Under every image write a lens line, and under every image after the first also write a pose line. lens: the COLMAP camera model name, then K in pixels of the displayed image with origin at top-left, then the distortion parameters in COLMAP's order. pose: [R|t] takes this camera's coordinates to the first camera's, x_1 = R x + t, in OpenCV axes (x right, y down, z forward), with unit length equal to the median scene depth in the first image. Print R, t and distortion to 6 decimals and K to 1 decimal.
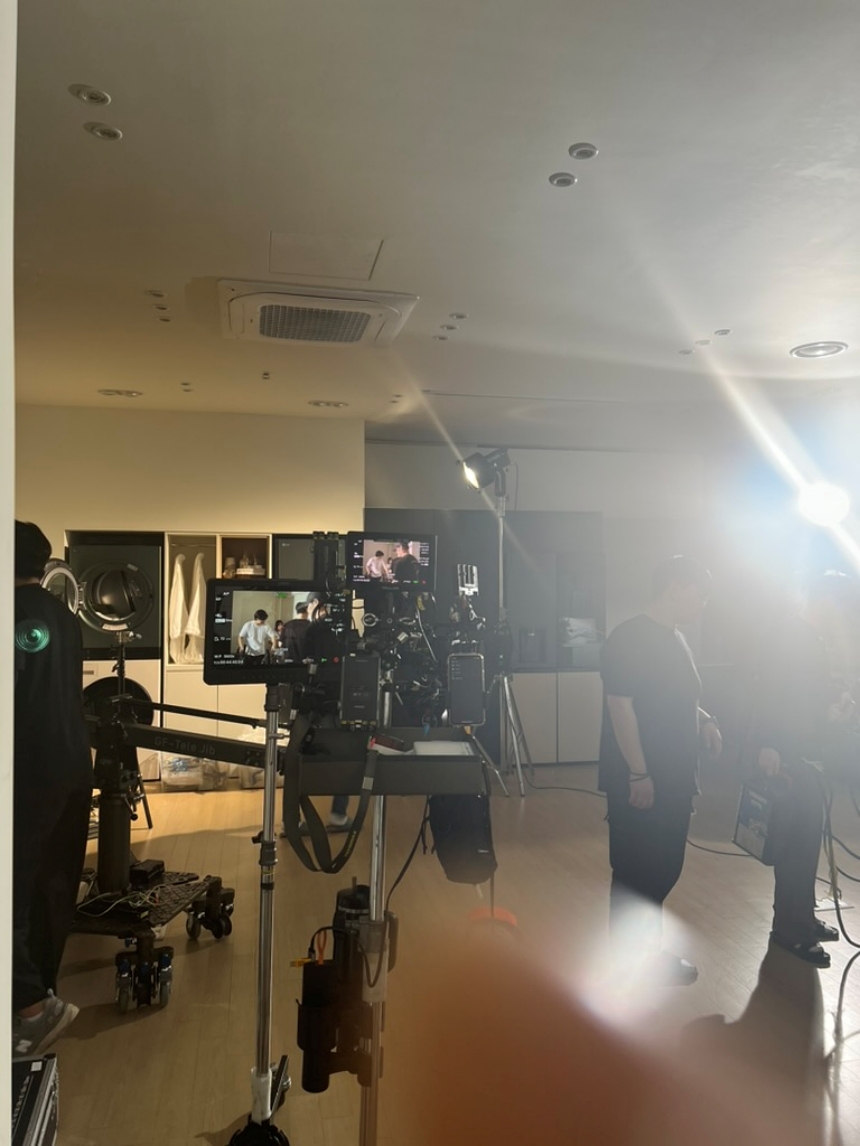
lens RADIAL K [[869.2, 0, 432.3], [0, 869.2, 569.1], [0, 0, 1]] dist [0.006419, -0.003186]
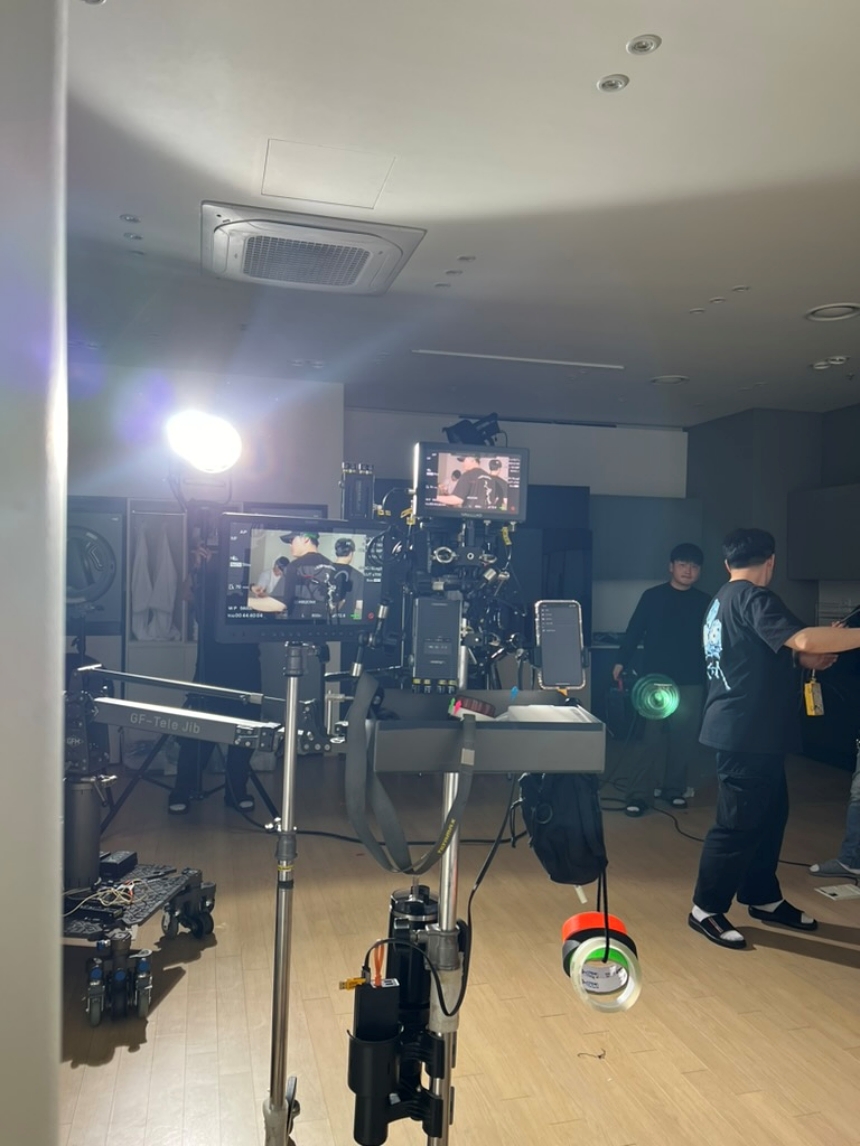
lens RADIAL K [[869.2, 0, 427.9], [0, 869.2, 577.3], [0, 0, 1]] dist [0.006419, -0.003186]
pose [[0.998576, 0.012834, 0.051785, -0.127966], [-0.013972, 0.999667, 0.021673, 0.062105], [-0.051489, -0.022366, 0.998423, 0.209704]]
